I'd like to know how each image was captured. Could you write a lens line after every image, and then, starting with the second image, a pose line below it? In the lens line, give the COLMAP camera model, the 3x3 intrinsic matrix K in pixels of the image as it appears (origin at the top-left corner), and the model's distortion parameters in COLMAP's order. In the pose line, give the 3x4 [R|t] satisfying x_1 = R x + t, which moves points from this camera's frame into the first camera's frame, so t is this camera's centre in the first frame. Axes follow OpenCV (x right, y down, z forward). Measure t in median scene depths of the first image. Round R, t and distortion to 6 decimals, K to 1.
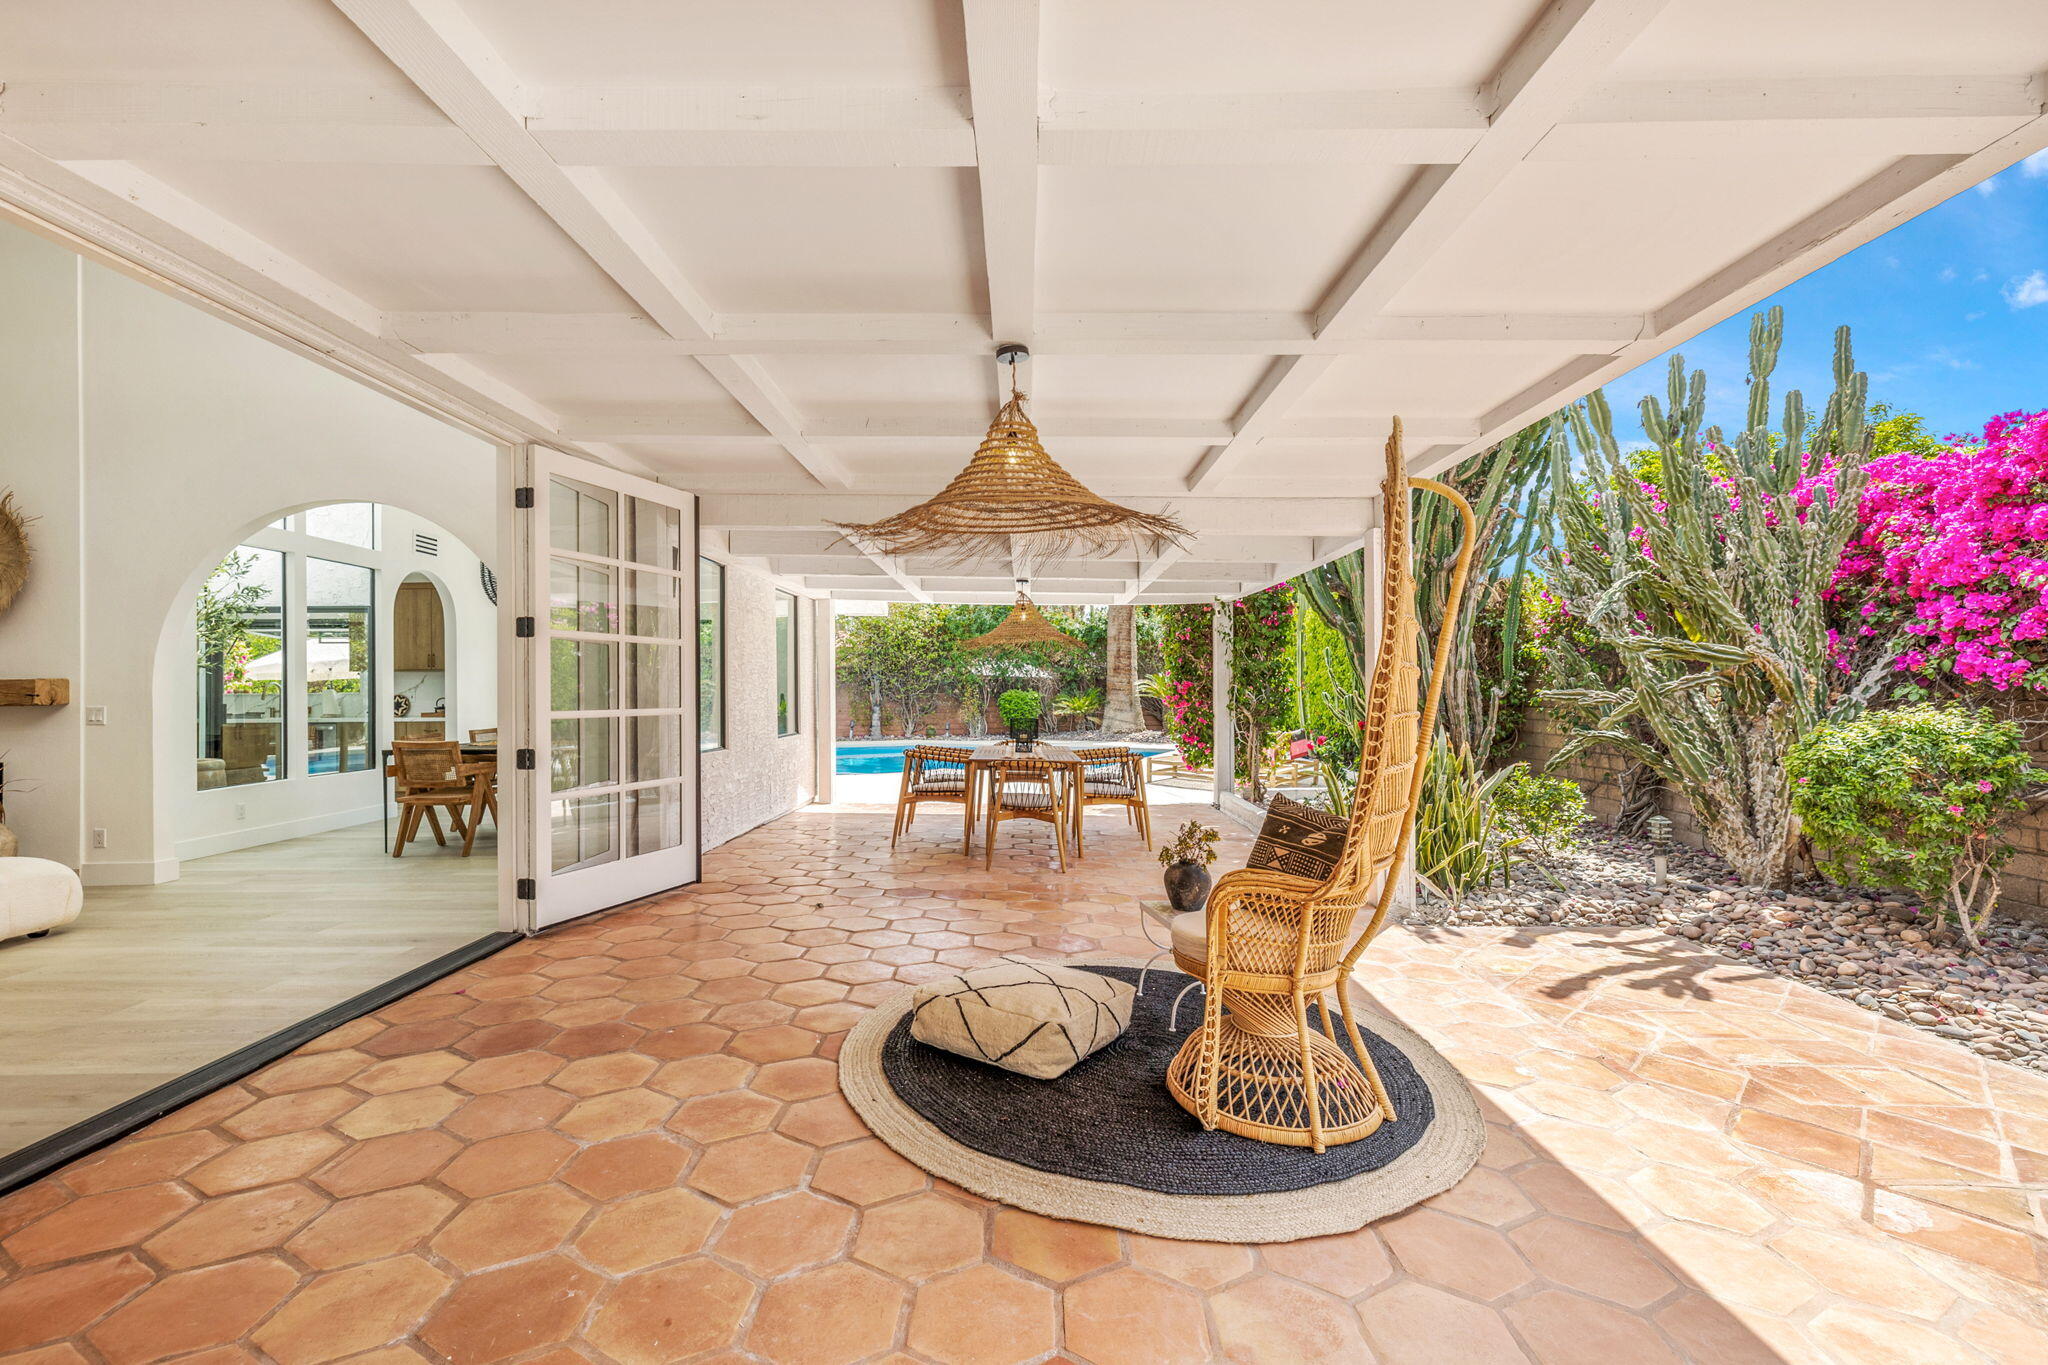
lens RADIAL K [[895.3, 0, 1021.3], [0, 895.3, 679.5], [0, 0, 1]] dist [0.001563, -0.000233]
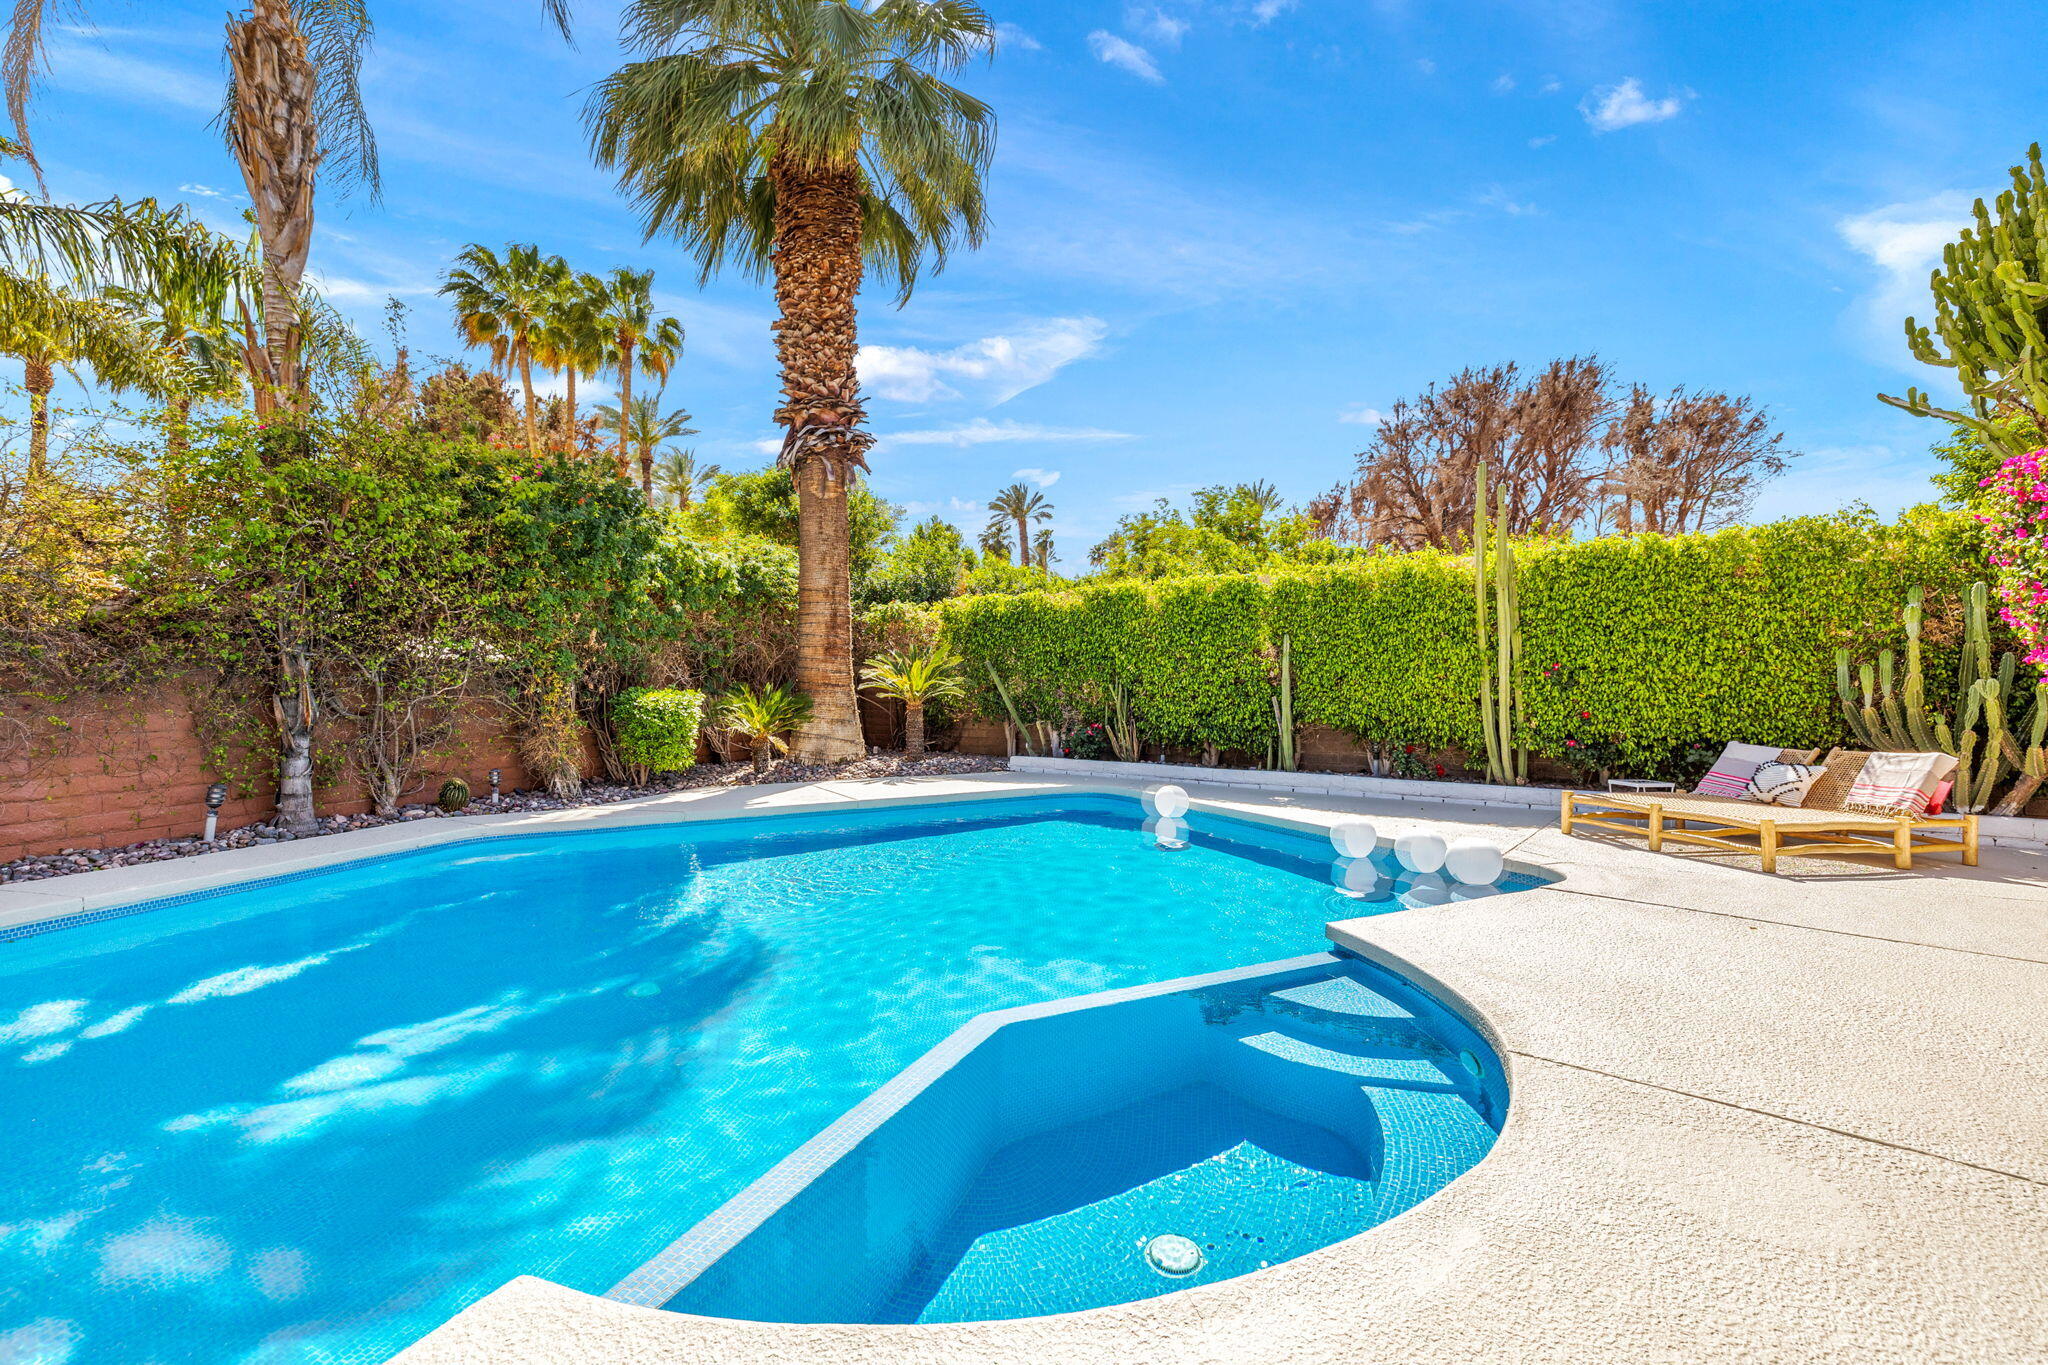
lens RADIAL K [[888.3, 0, 1024.0], [0, 888.3, 682.5], [0, 0, 1]] dist [-0.000336, 0.000169]
pose [[0.631783, -0.002087, 0.775143, -0.468073], [0.001400, 0.999998, 0.001551, 0.016605], [-0.775144, 0.000105, 0.631784, 1.055830]]
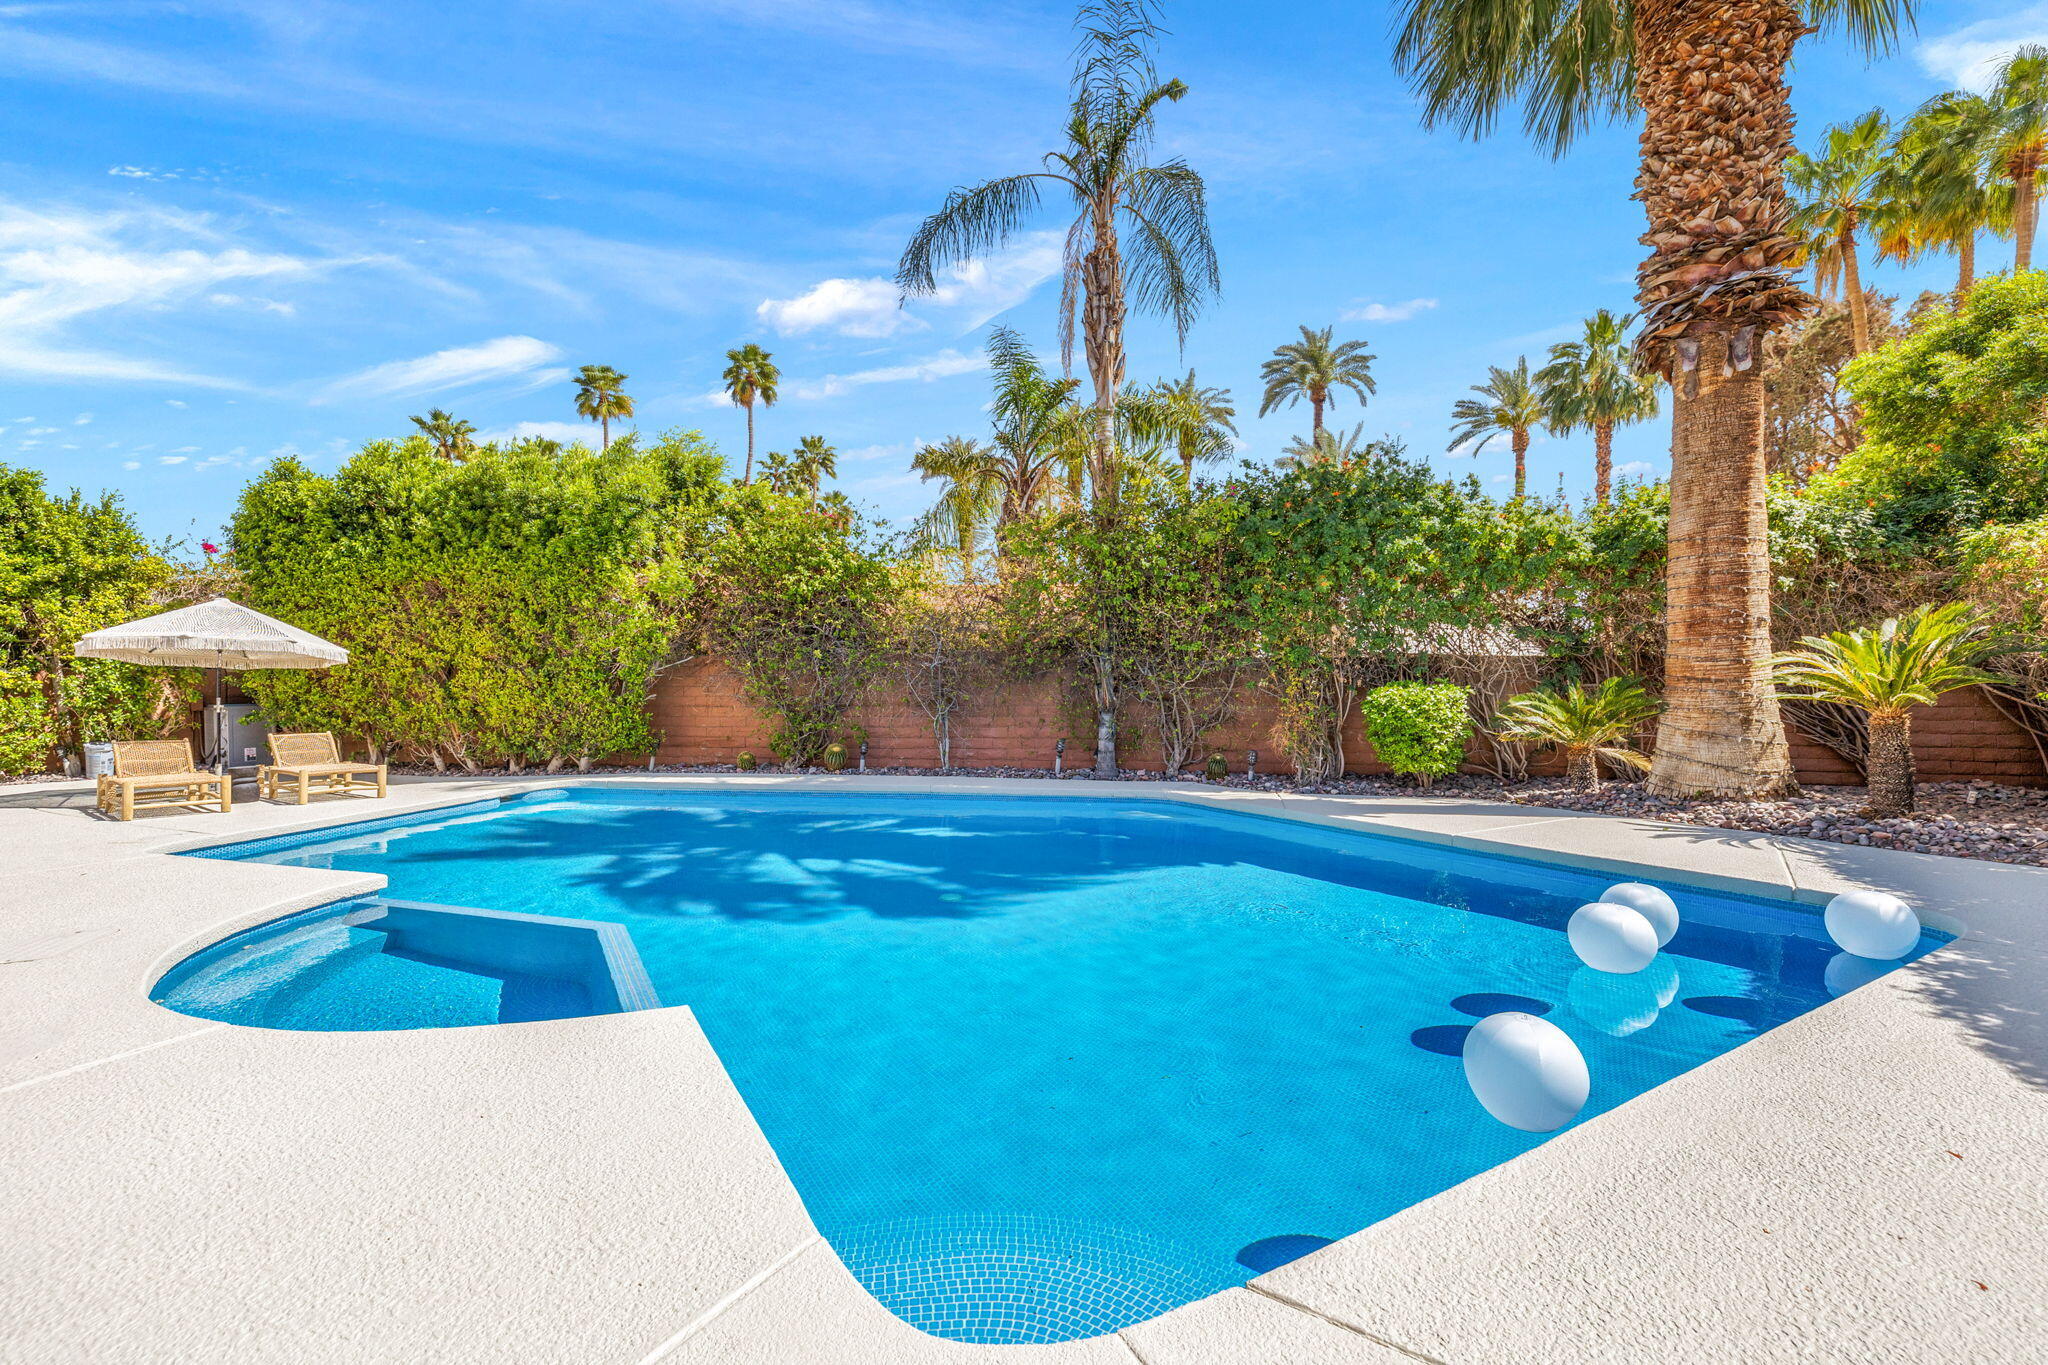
lens RADIAL K [[895.3, 0, 1021.3], [0, 895.3, 679.5], [0, 0, 1]] dist [0.001563, -0.000233]
pose [[0.835418, -0.000365, -0.549615, 0.145620], [0.002245, 0.999994, 0.002747, 0.017824], [0.549611, -0.003529, 0.835413, 1.017872]]
